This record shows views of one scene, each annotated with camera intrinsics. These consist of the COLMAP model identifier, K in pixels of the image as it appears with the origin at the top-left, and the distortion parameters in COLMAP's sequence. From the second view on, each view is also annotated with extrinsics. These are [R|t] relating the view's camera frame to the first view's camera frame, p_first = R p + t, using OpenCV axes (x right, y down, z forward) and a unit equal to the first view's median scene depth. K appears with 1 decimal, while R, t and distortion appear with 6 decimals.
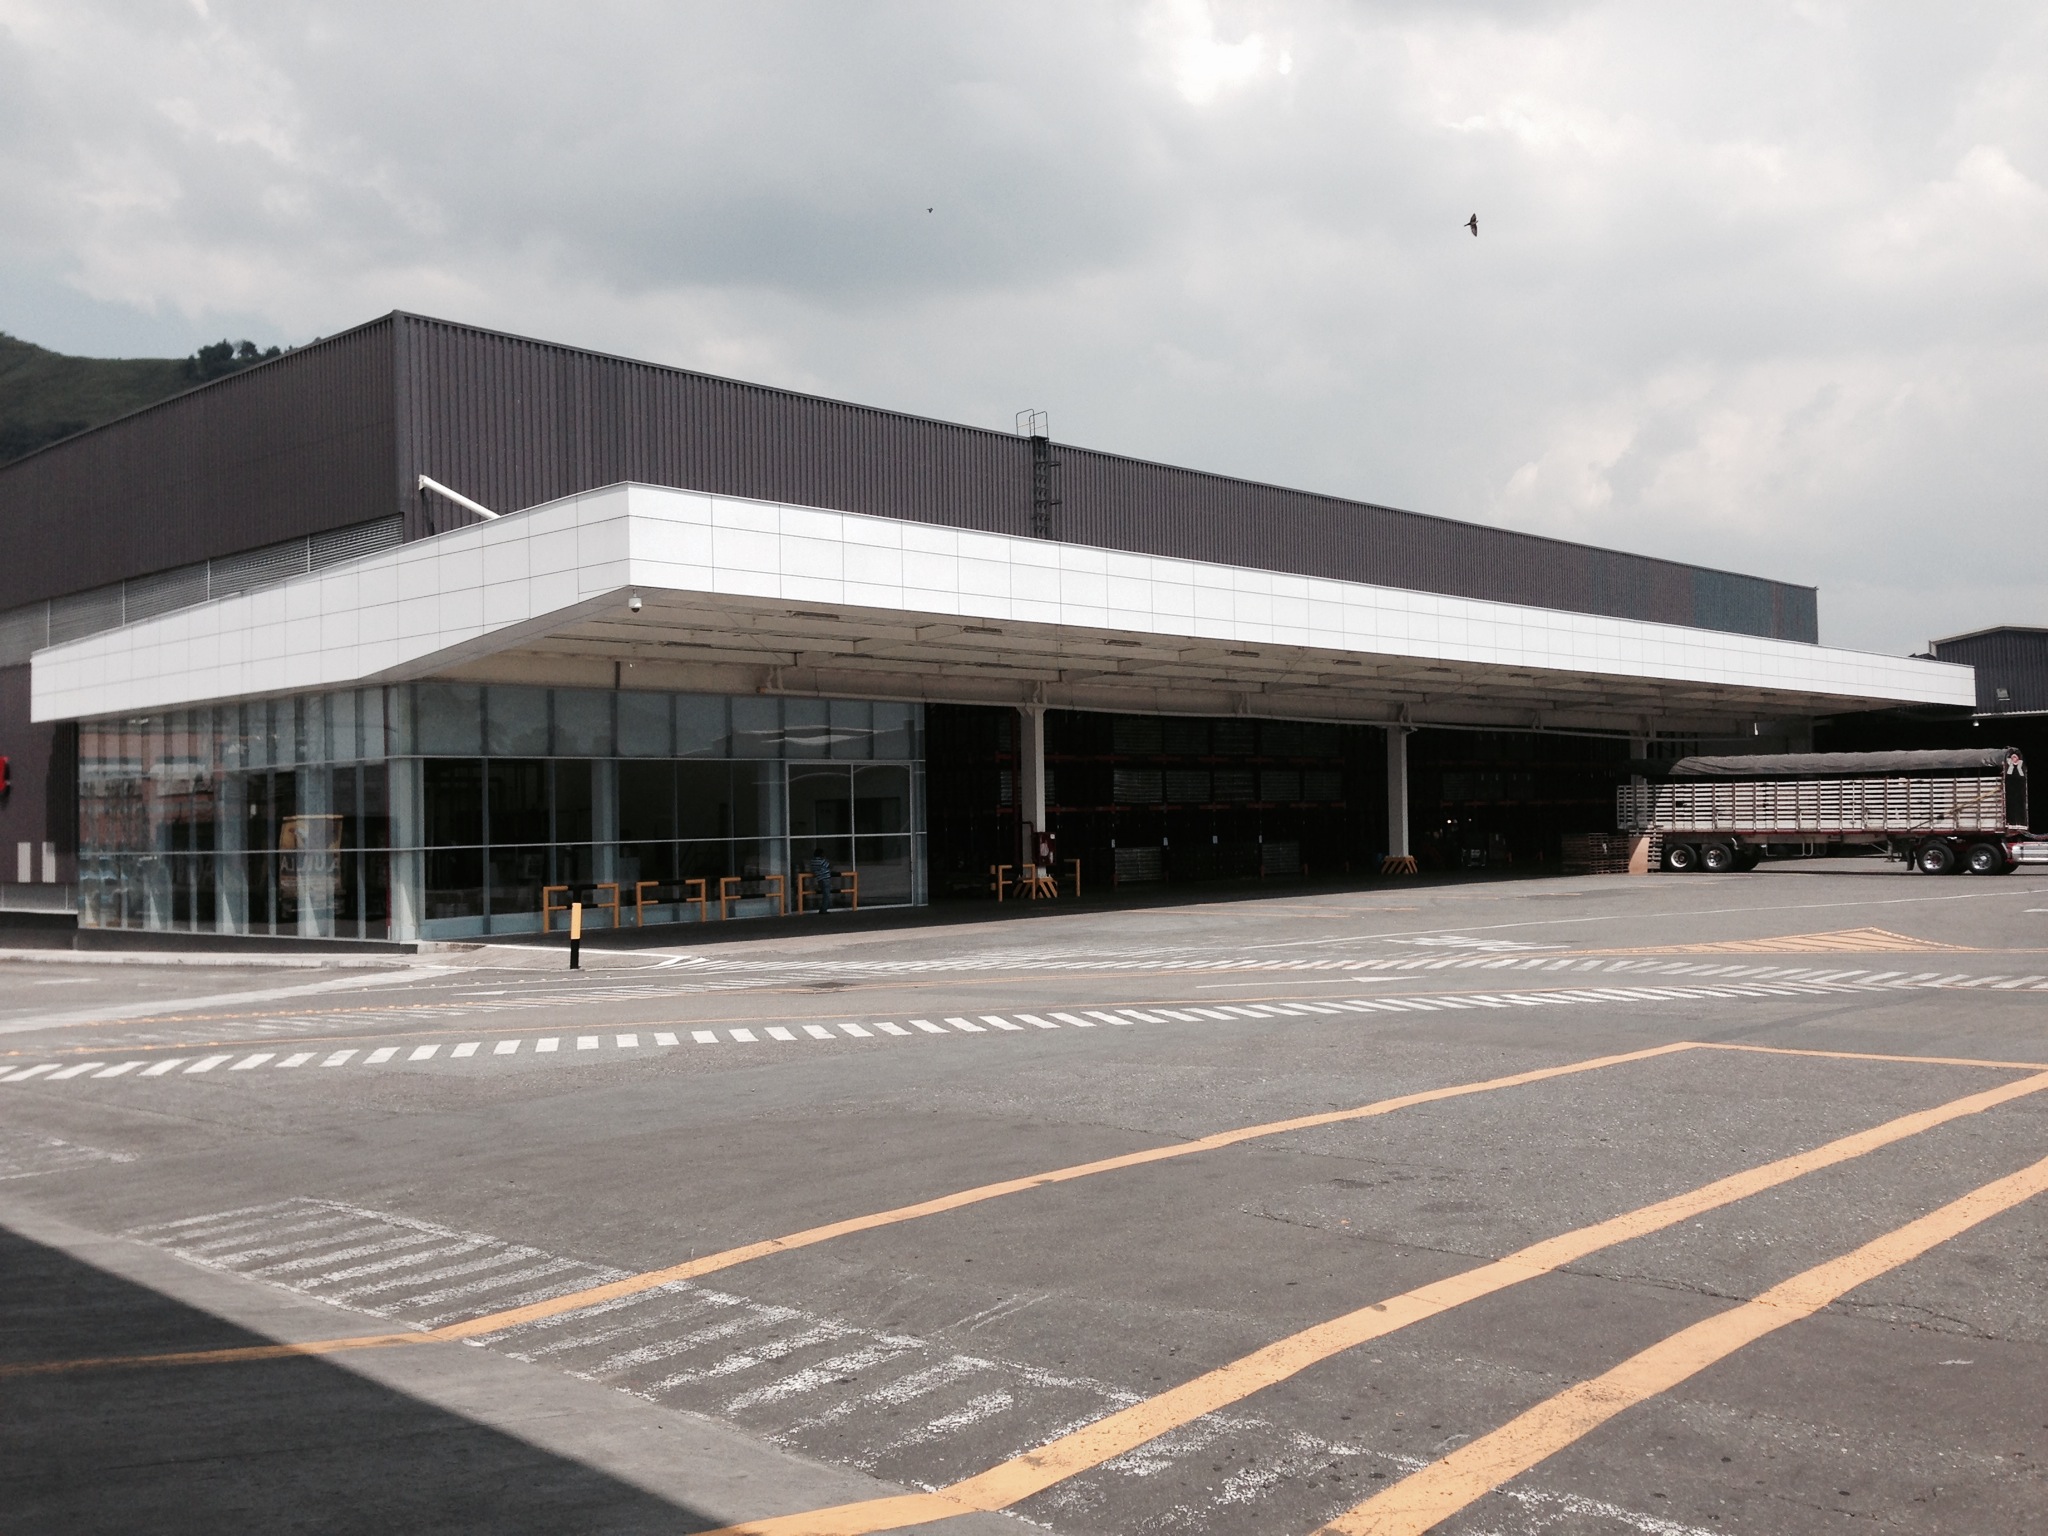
lens RADIAL K [[1879.5, 0, 1024.0], [0, 1879.5, 768.0], [0, 0, 1]] dist [0.057166, 0.003442]
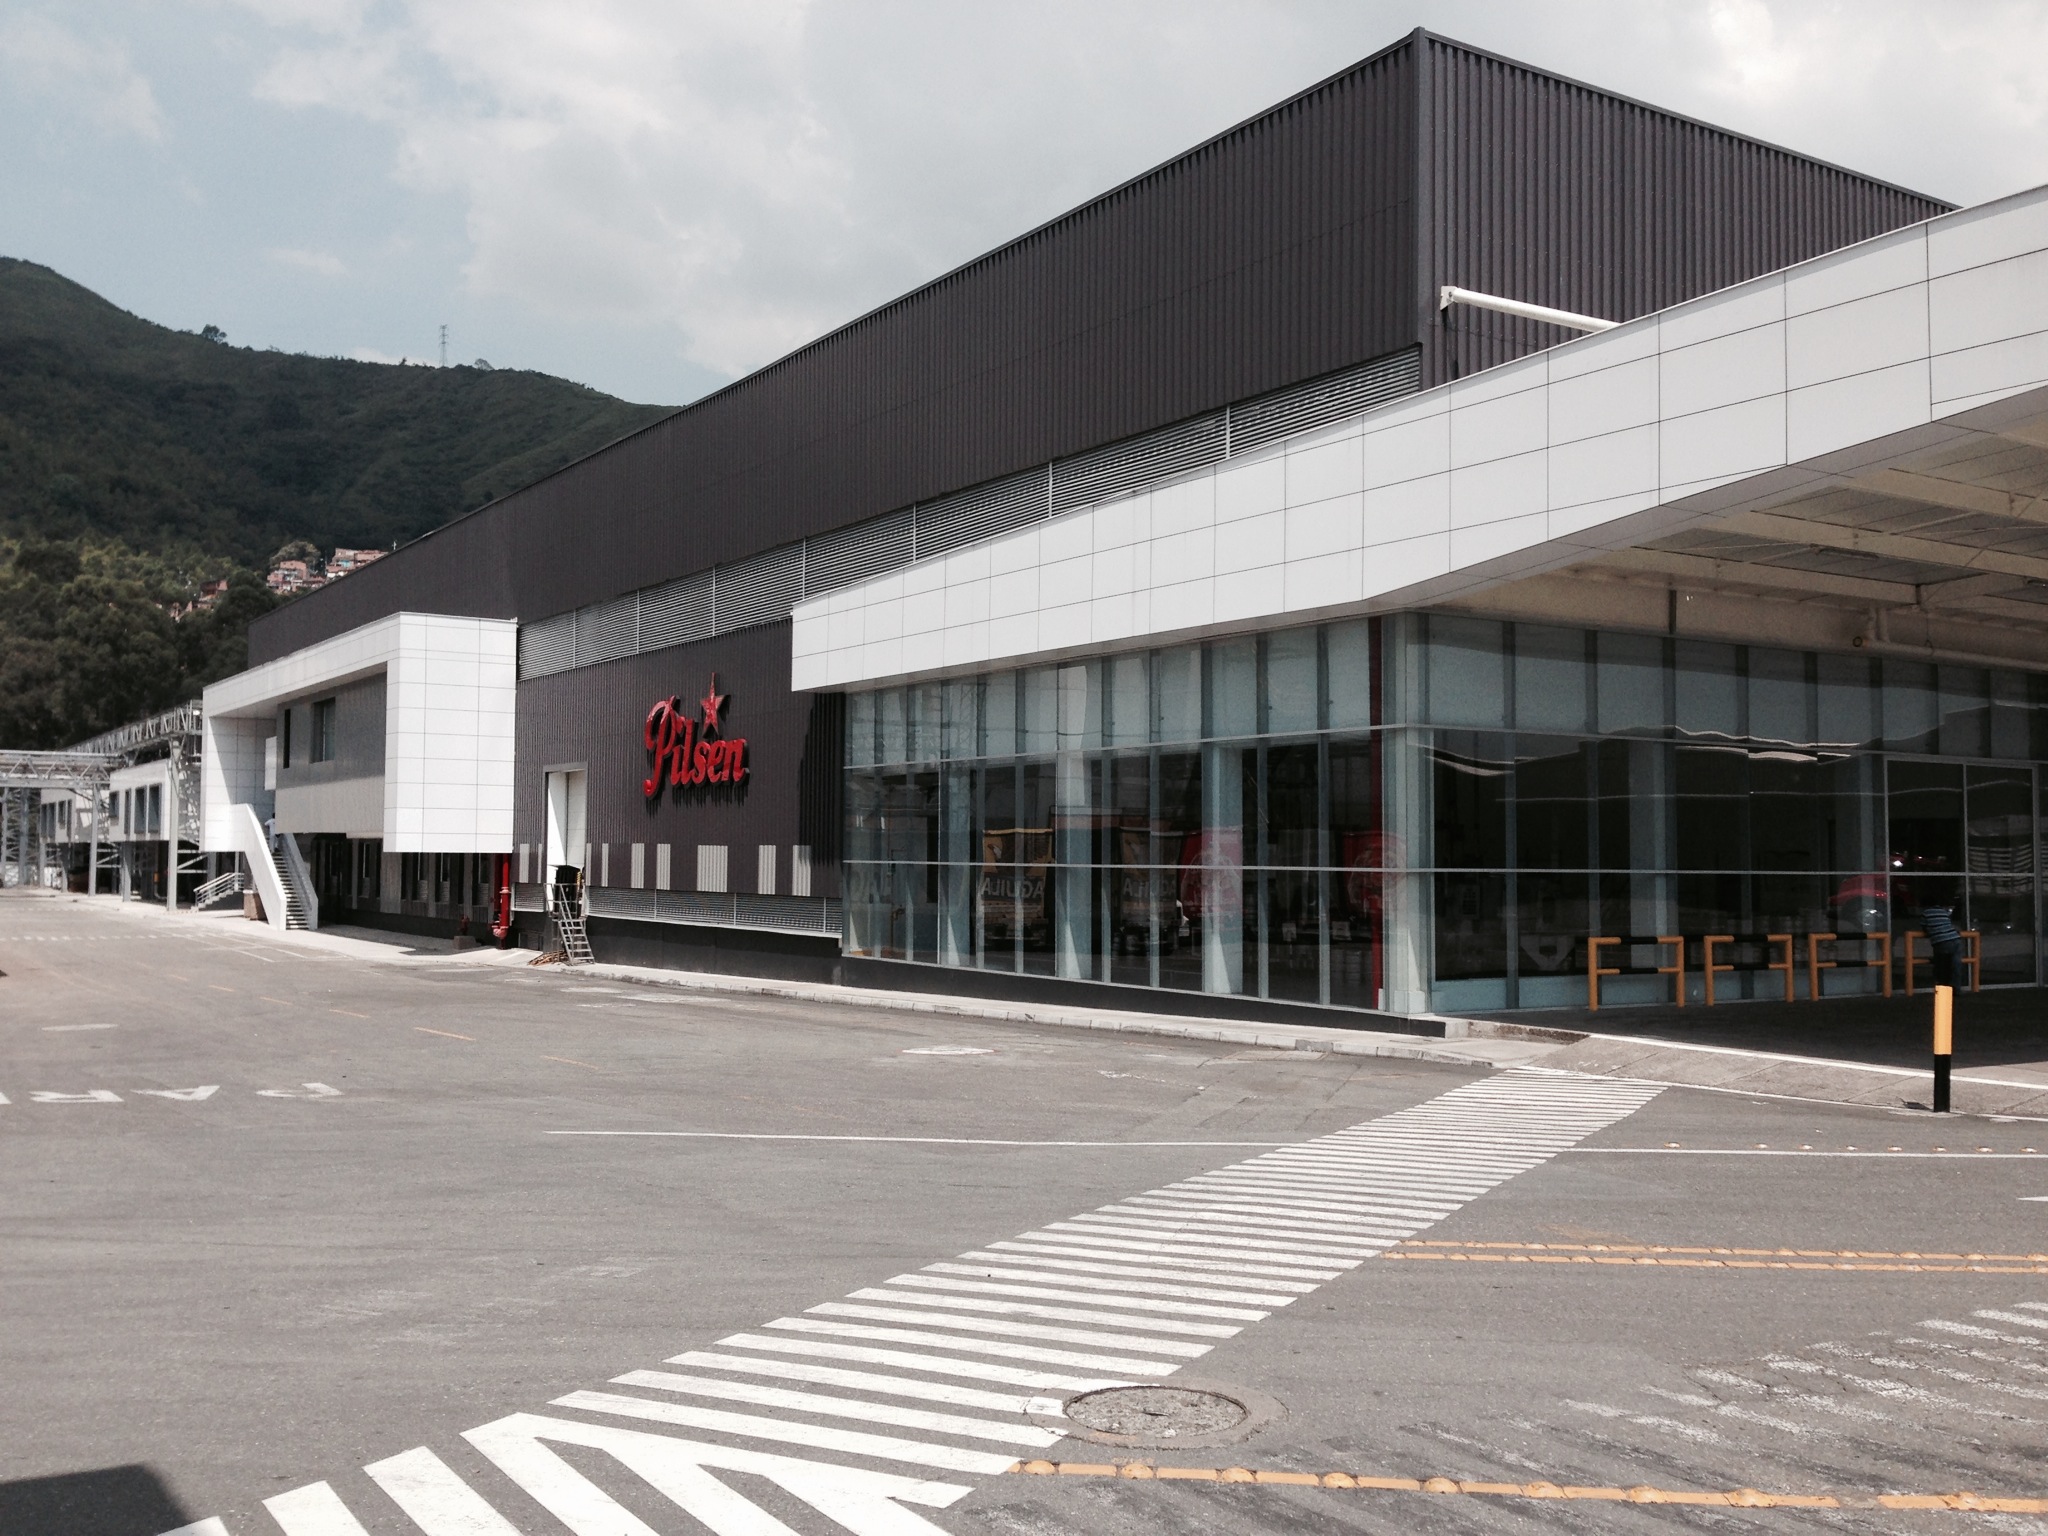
lens RADIAL K [[1965.1, 0, 1024.0], [0, 1965.1, 768.0], [0, 0, 1]] dist [0.054736, -0.010662]
pose [[0.962667, 0.020303, -0.269926, -0.253983], [-0.024684, 0.999613, -0.012846, 0.018719], [0.269561, 0.019030, 0.962795, 0.300758]]
